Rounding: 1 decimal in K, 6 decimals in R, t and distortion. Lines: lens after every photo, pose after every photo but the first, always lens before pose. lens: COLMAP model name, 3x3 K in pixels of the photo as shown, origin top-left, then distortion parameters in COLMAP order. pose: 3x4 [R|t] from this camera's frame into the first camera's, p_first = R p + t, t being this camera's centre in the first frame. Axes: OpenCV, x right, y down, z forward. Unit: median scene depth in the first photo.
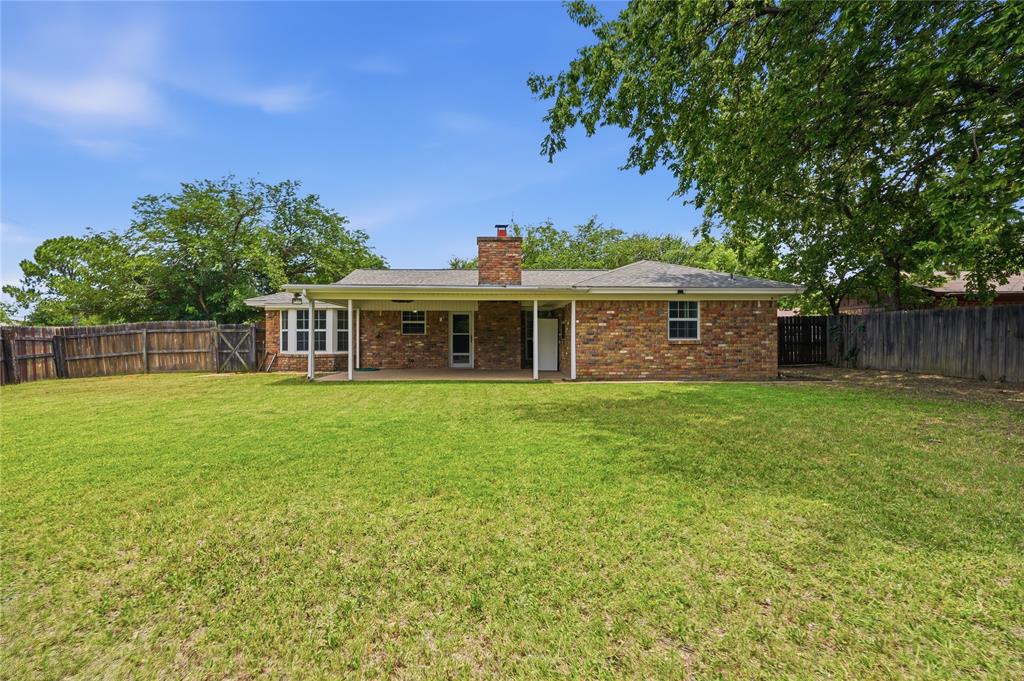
lens RADIAL K [[482.0, 0, 504.6], [0, 482.0, 337.5], [0, 0, 1]] dist [0.005641, 0.000581]
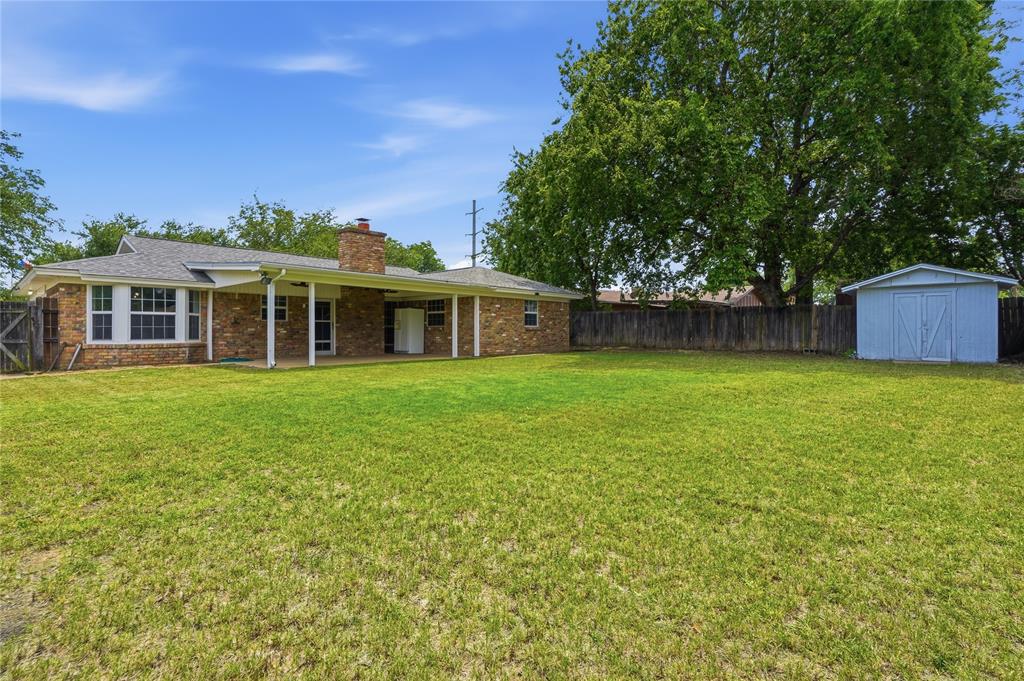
lens RADIAL K [[482.0, 0, 515.0], [0, 482.0, 337.6], [0, 0, 1]] dist [0.005641, 0.000581]
pose [[0.675365, -0.010143, 0.737414, -0.725039], [-0.000205, 0.999903, 0.013941, 0.017106], [-0.737484, -0.009567, 0.675297, 0.047639]]
